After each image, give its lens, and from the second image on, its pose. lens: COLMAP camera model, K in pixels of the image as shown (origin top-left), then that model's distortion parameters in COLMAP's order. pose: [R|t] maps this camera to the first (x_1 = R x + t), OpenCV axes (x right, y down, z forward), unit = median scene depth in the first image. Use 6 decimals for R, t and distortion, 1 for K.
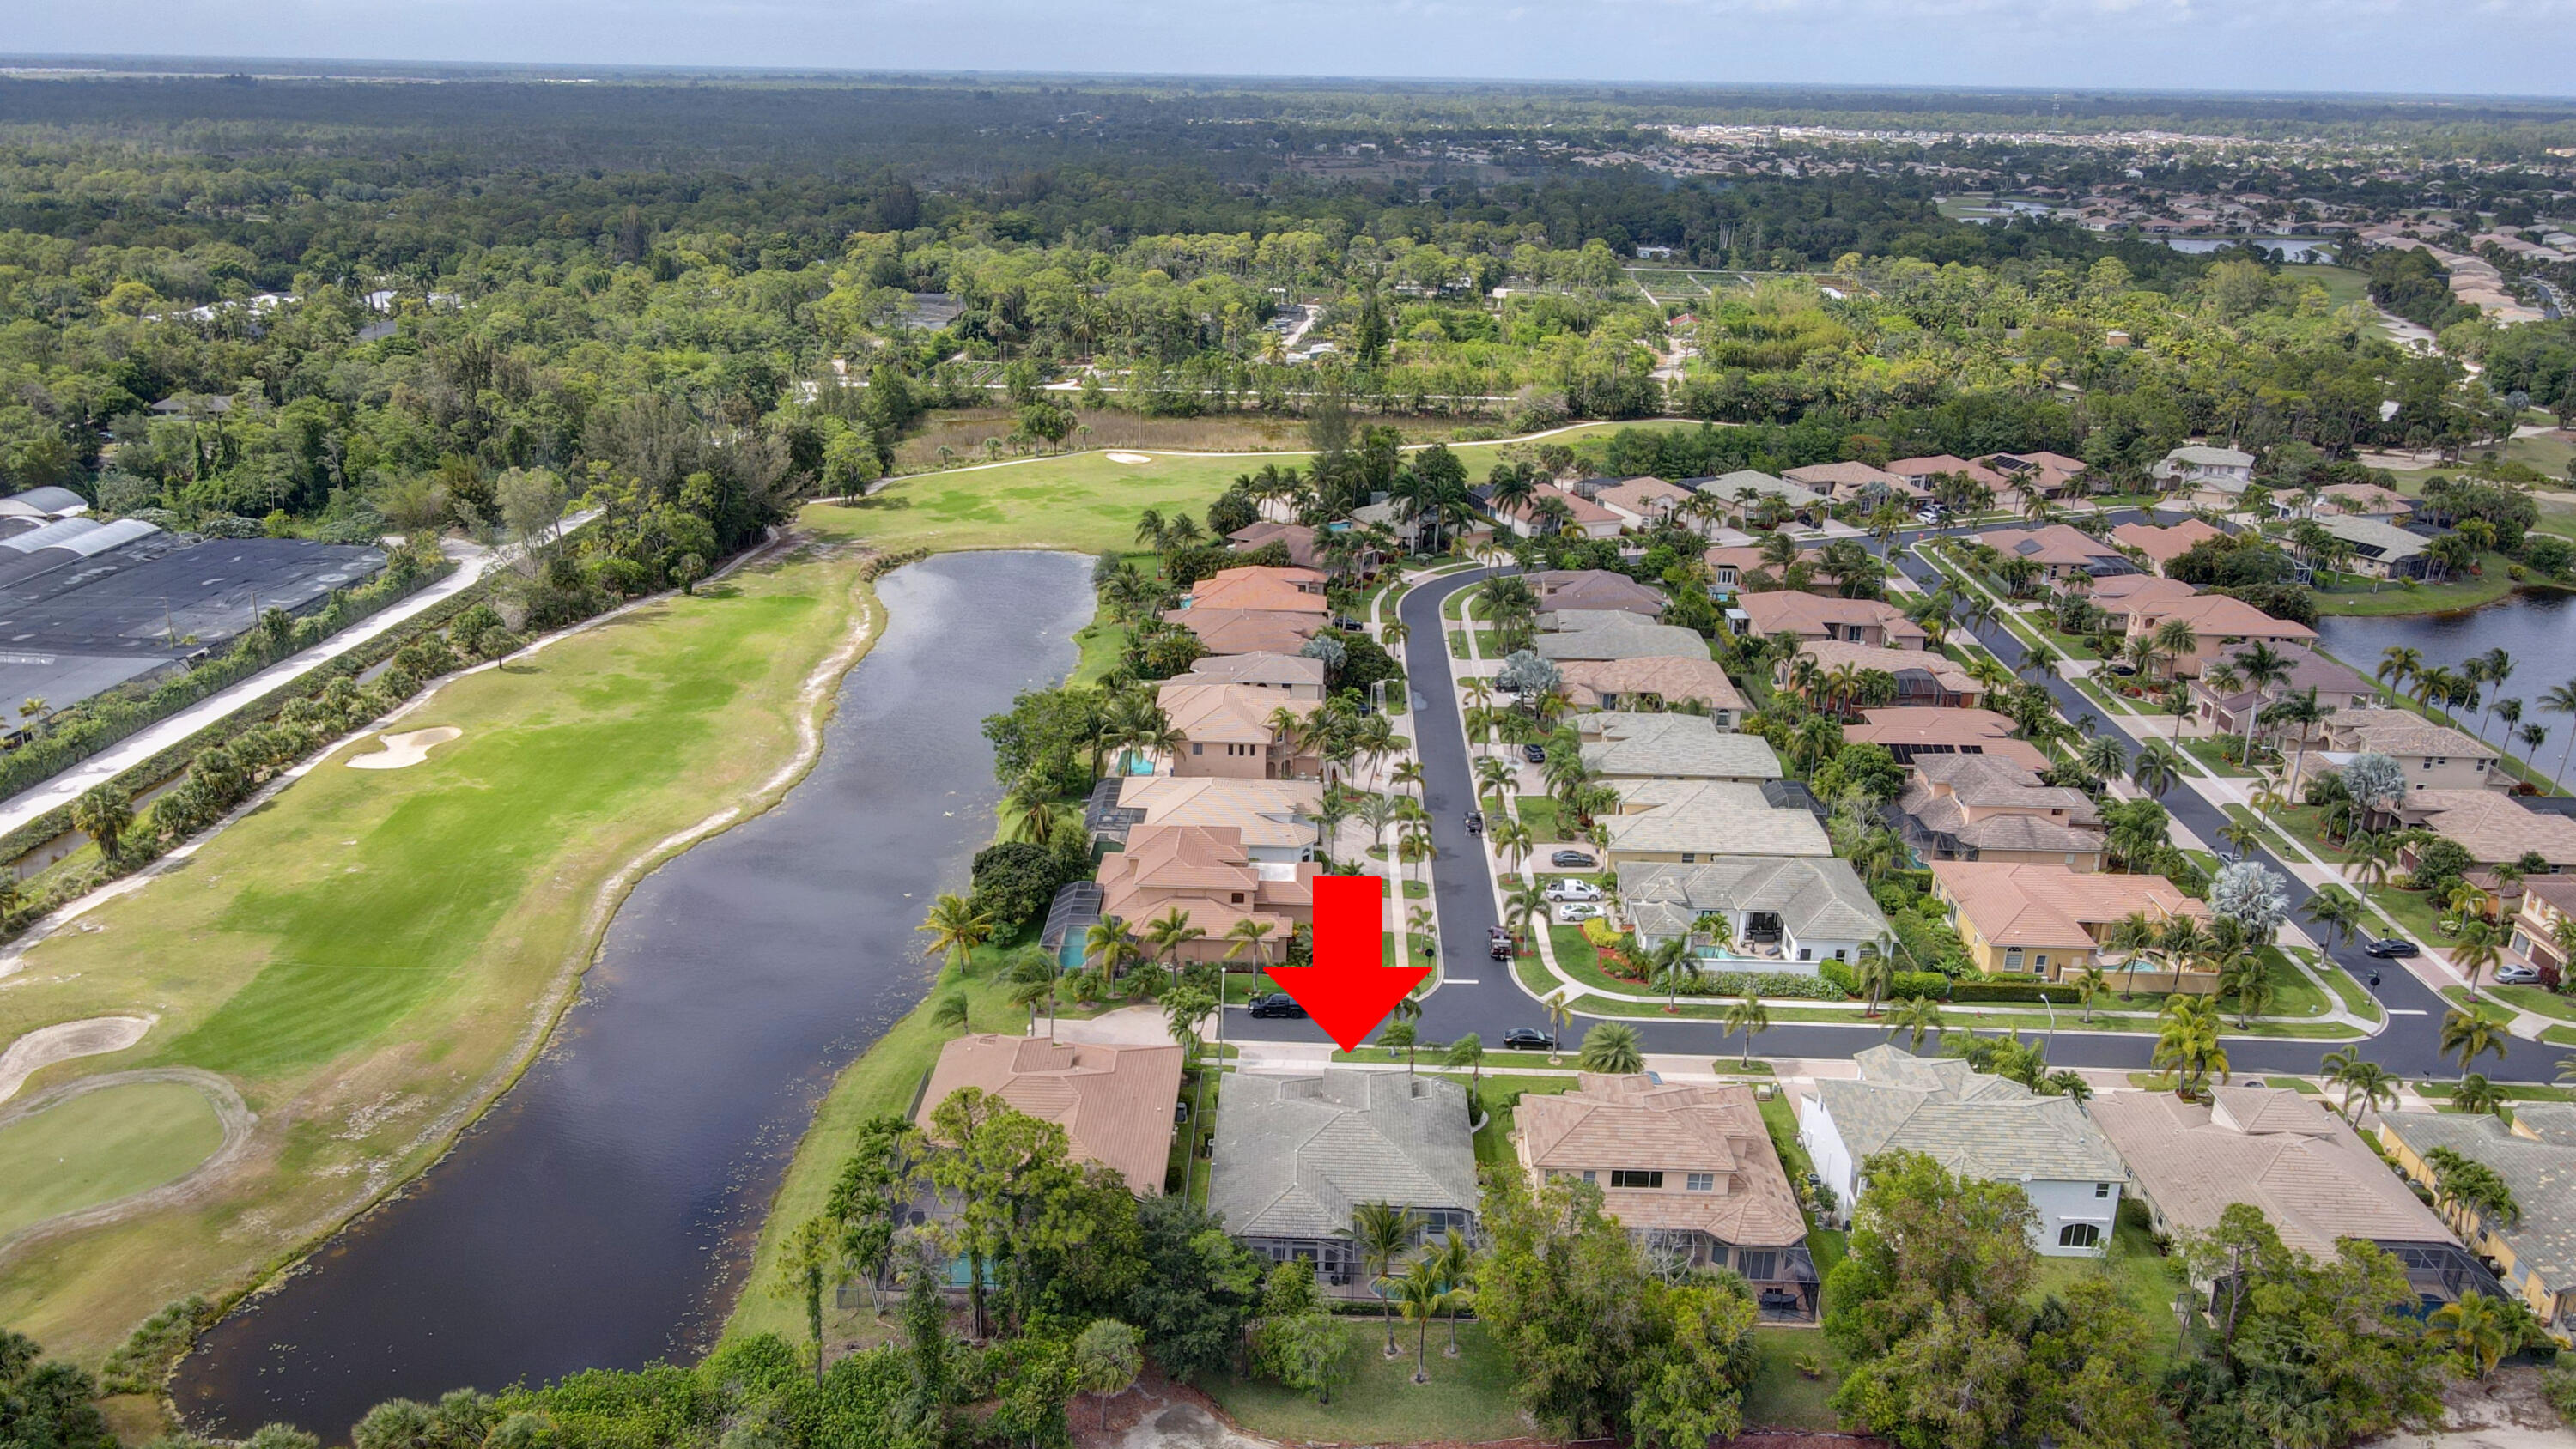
lens RADIAL K [[1942.1, 0, 1288.0], [0, 1942.1, 724.5], [0, 0, 1]] dist [-0.006661, 0.039500]
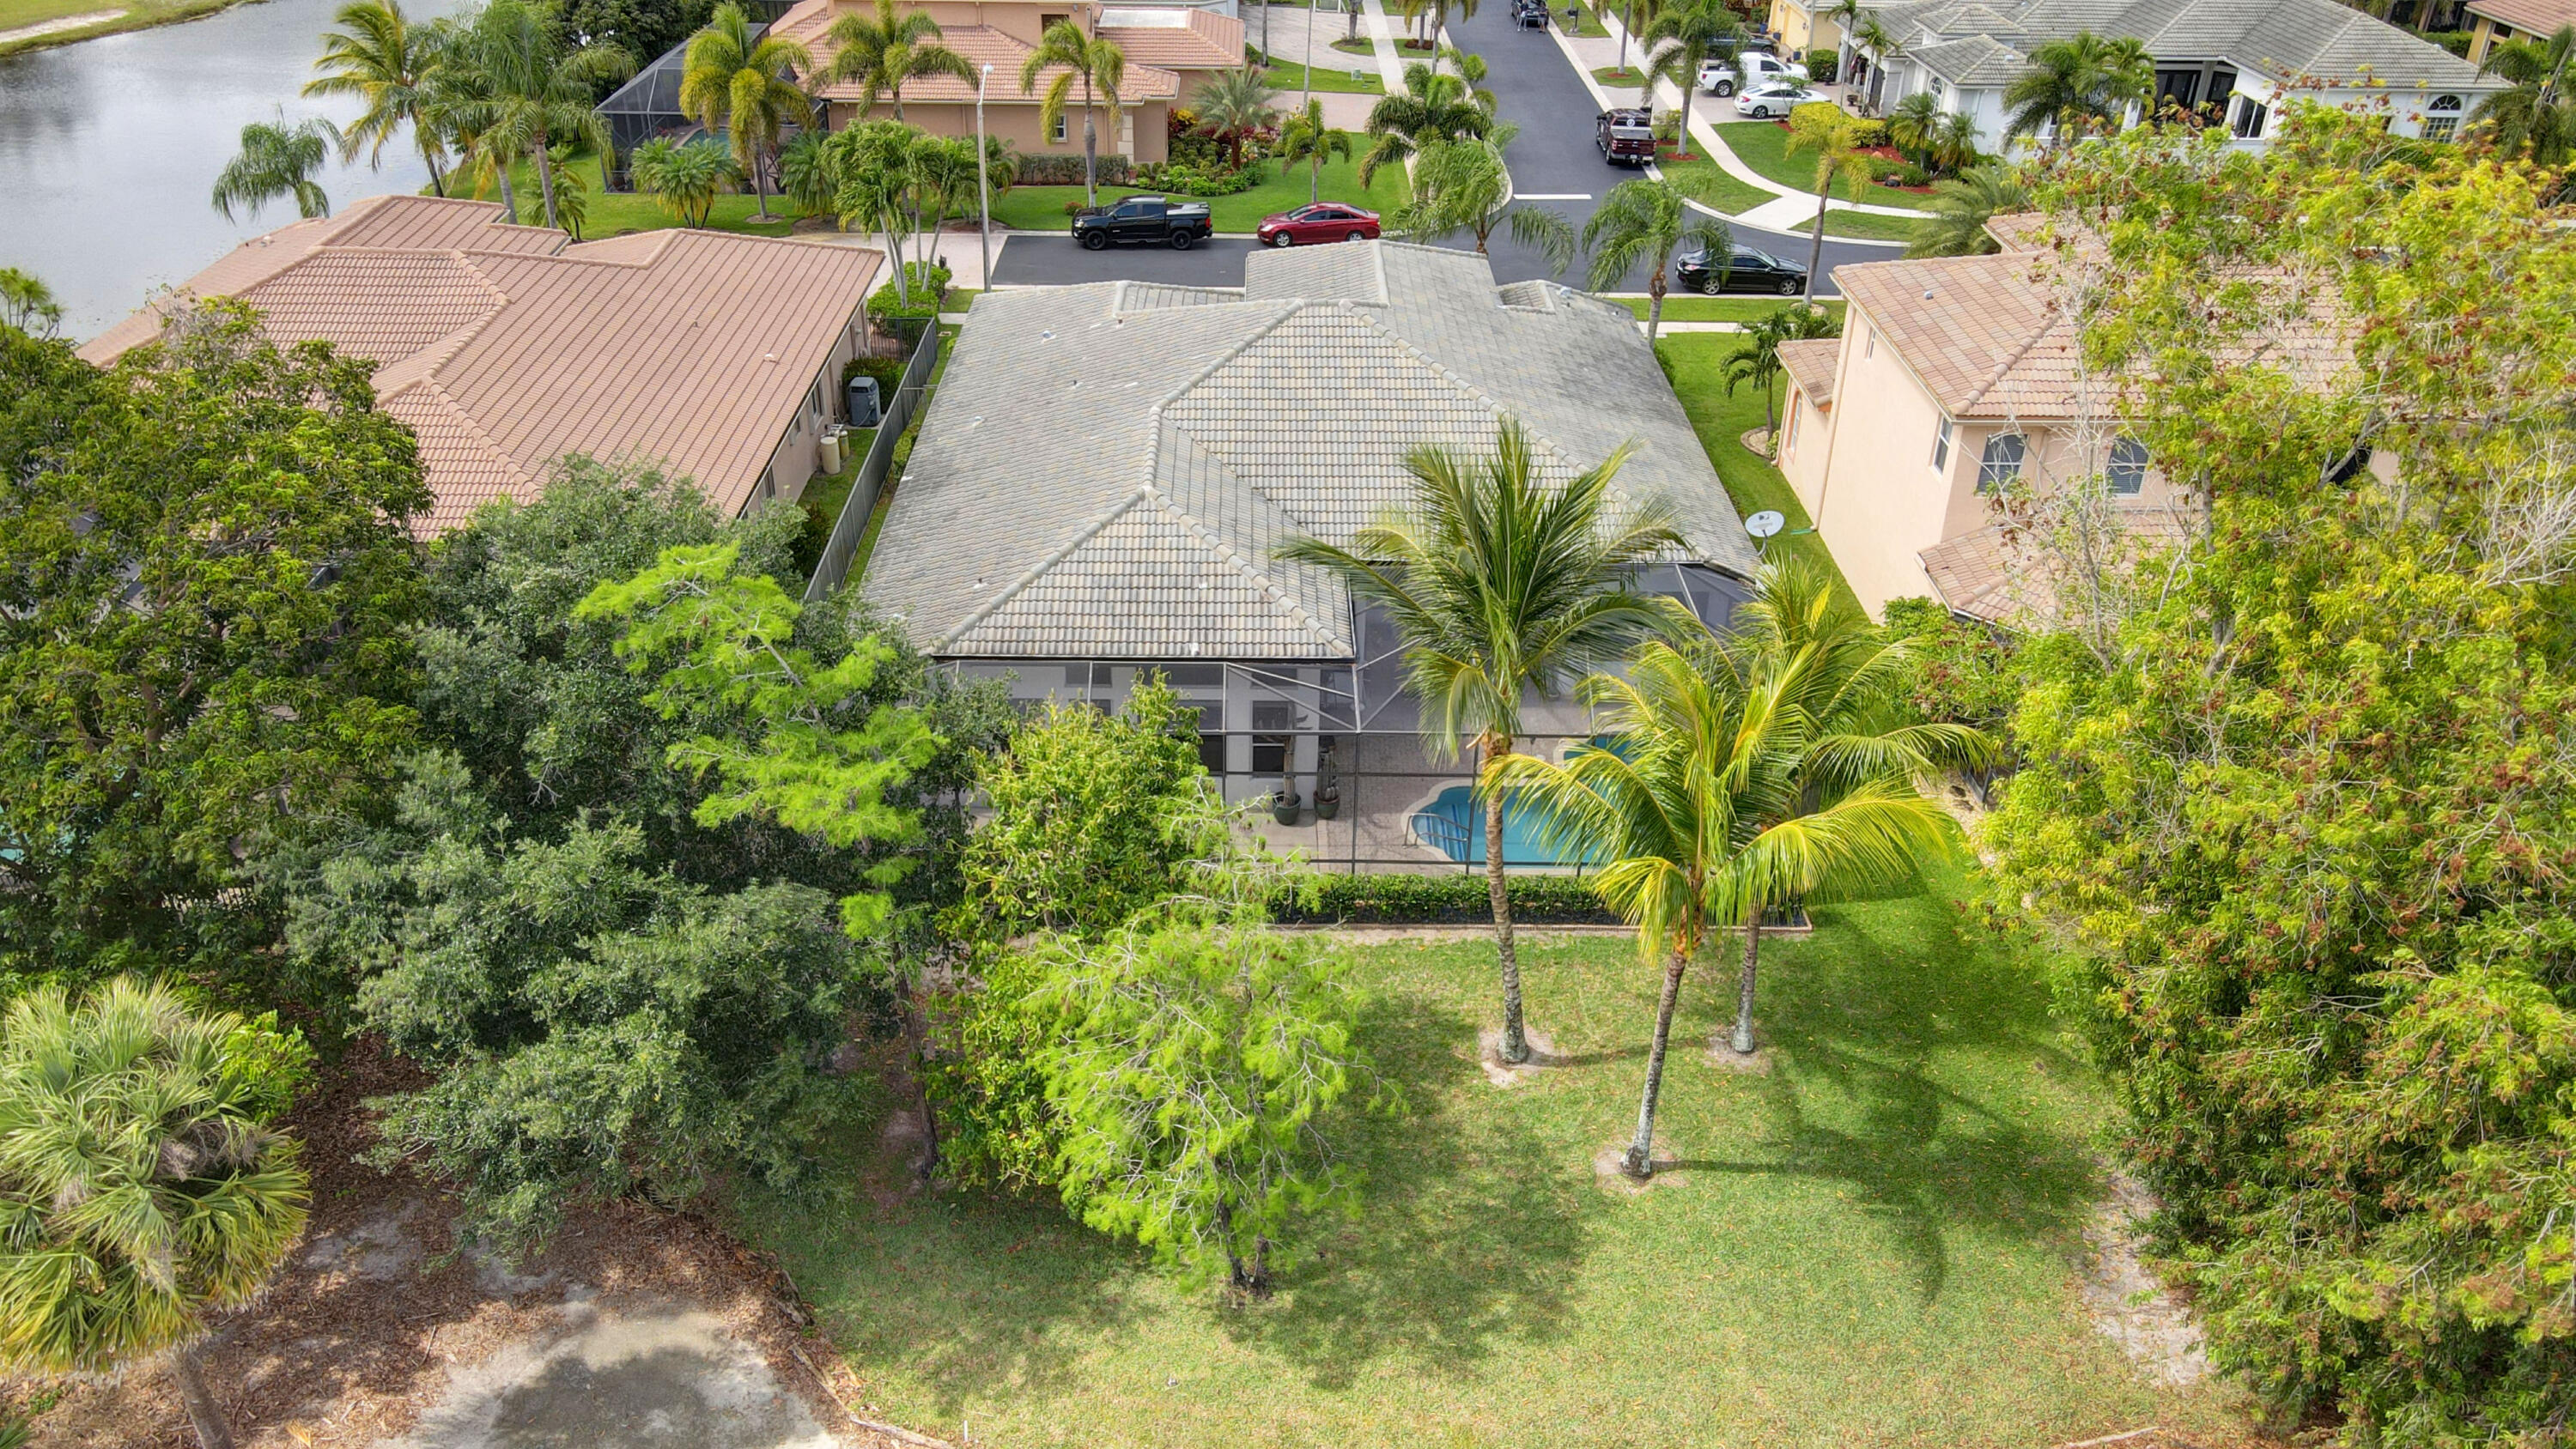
lens RADIAL K [[1942.1, 0, 1288.0], [0, 1942.1, 724.5], [0, 0, 1]] dist [-0.006661, 0.039500]
pose [[0.999356, -0.024845, 0.025885, 0.017020], [0.019169, 0.979574, 0.200167, 0.217877], [-0.030330, -0.199541, 0.979420, 0.723424]]
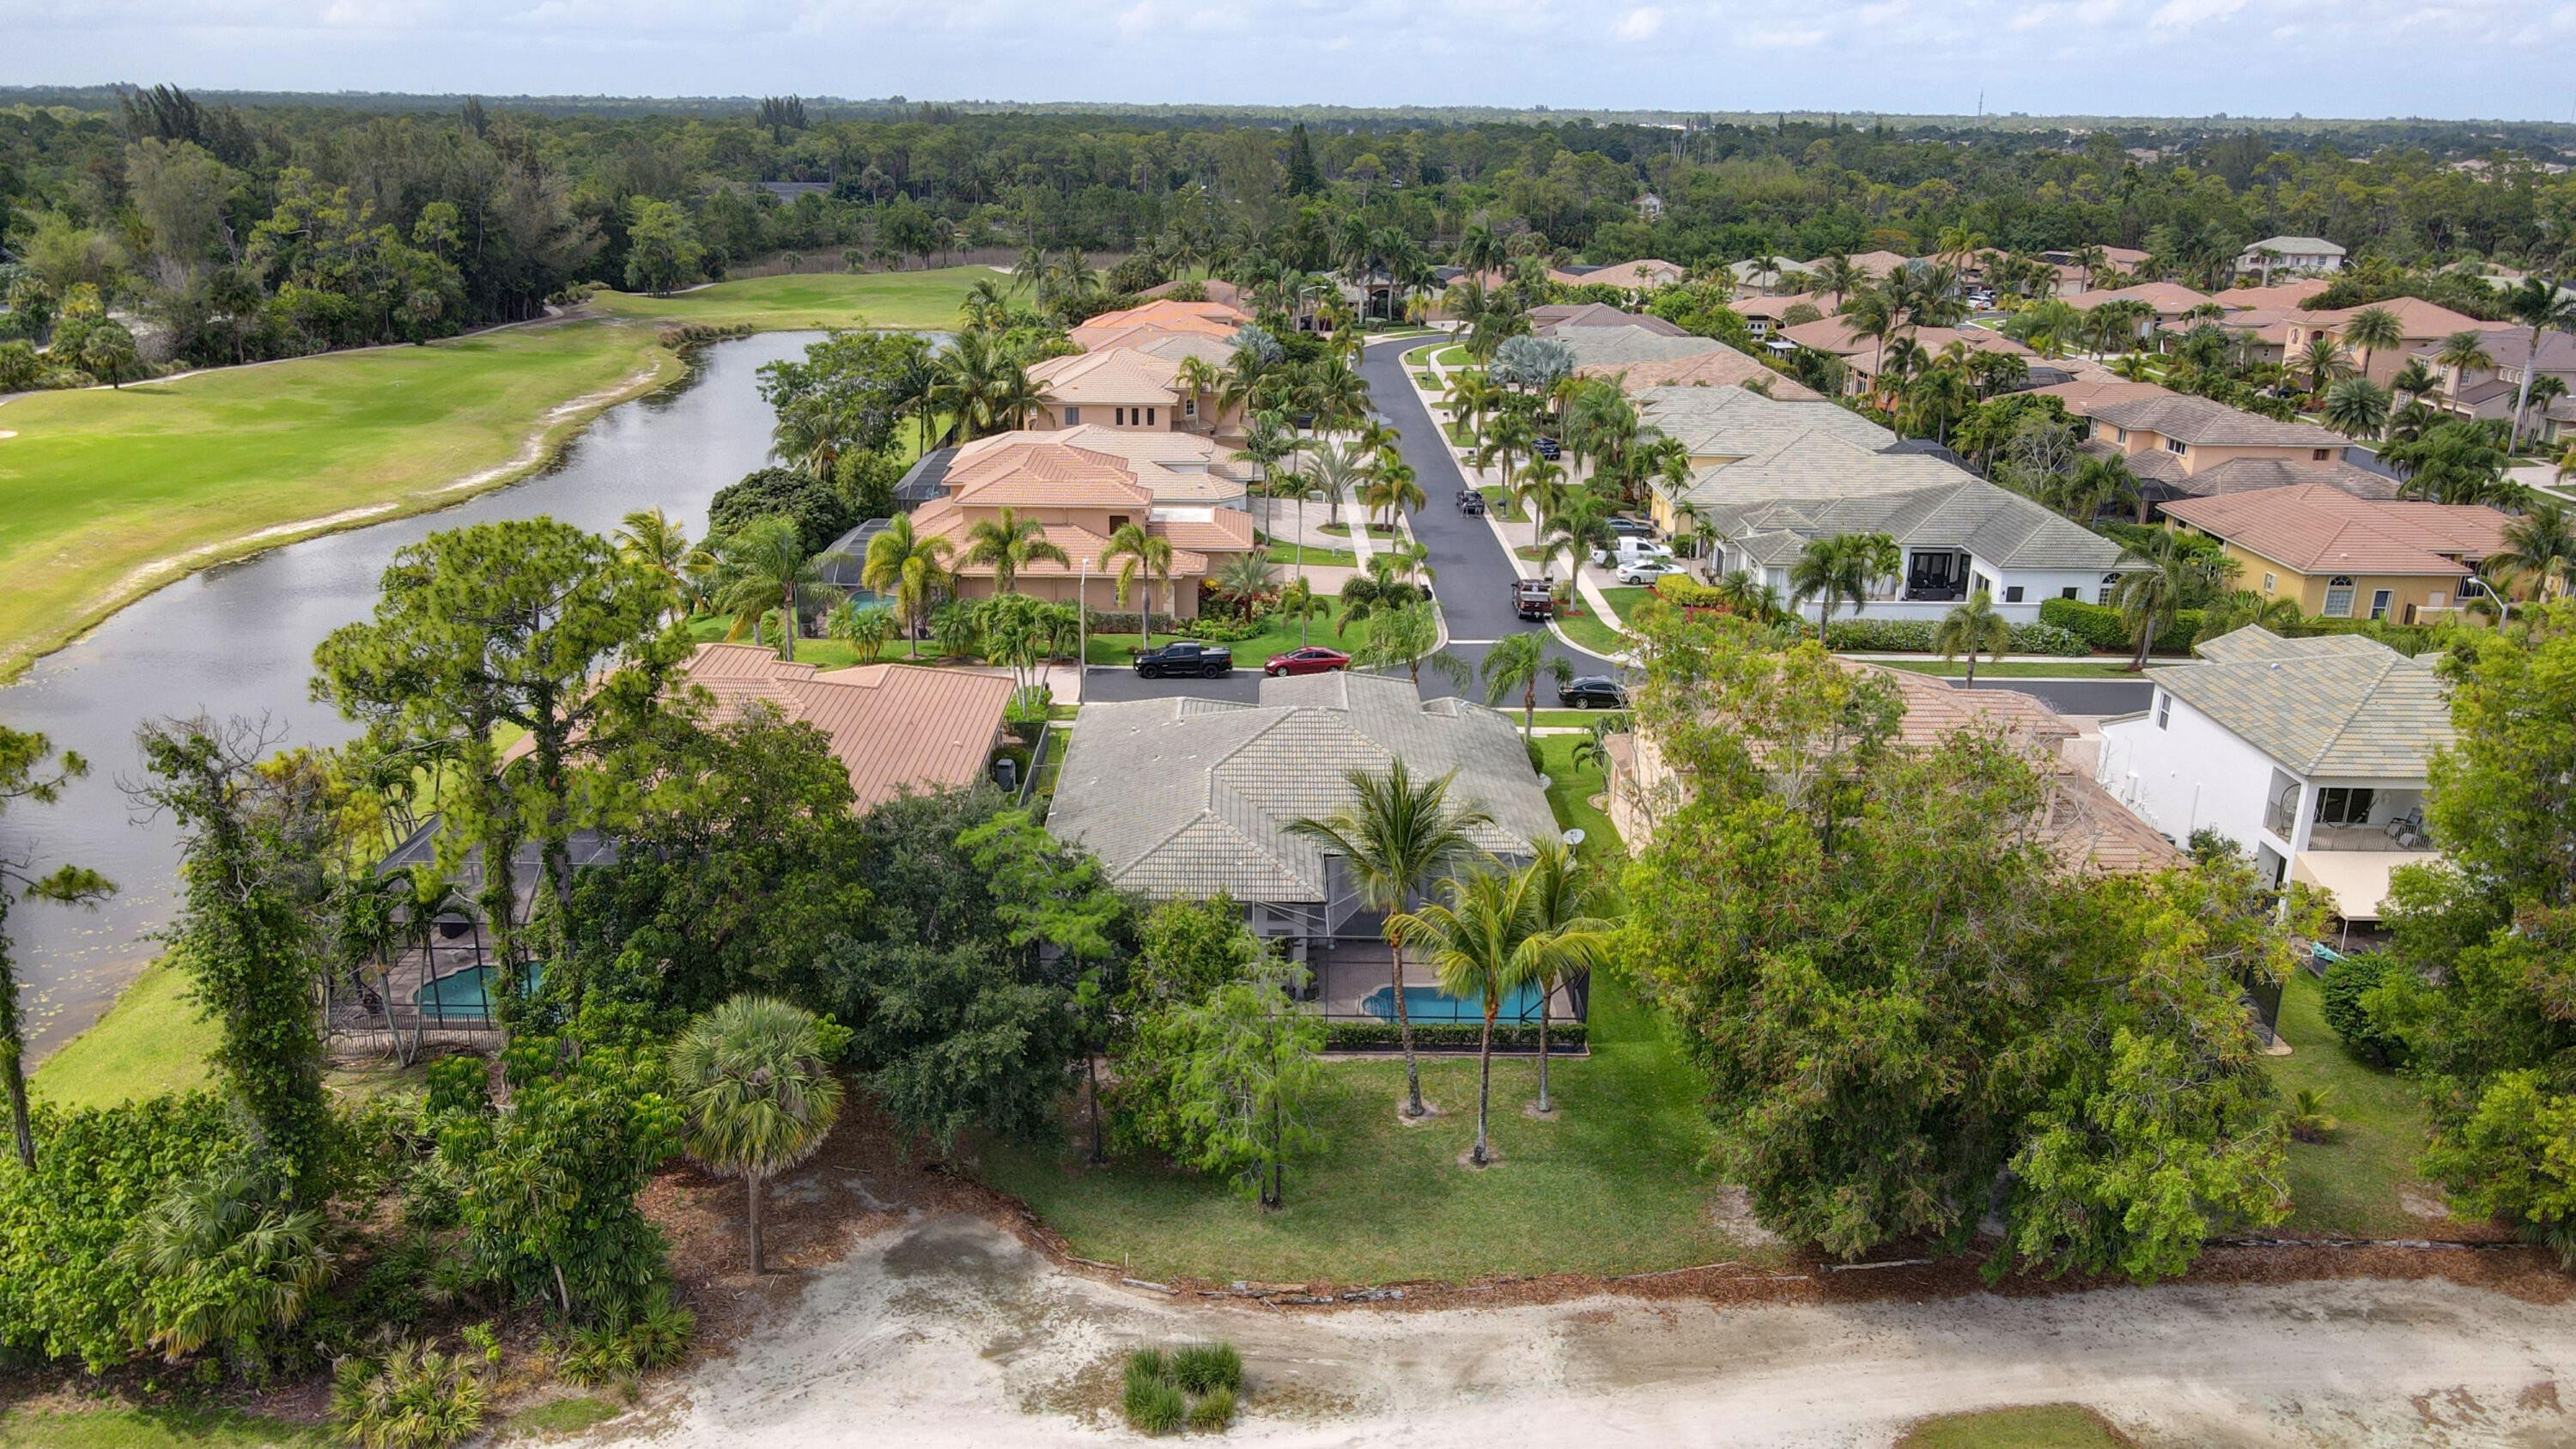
lens RADIAL K [[1942.6, 0, 1288.0], [0, 1942.6, 724.5], [0, 0, 1]] dist [-0.006661, 0.039500]
pose [[0.999247, -0.017512, 0.034633, 0.008155], [0.018085, 0.999704, -0.016298, 0.227429], [-0.034338, 0.016913, 0.999267, 0.509985]]
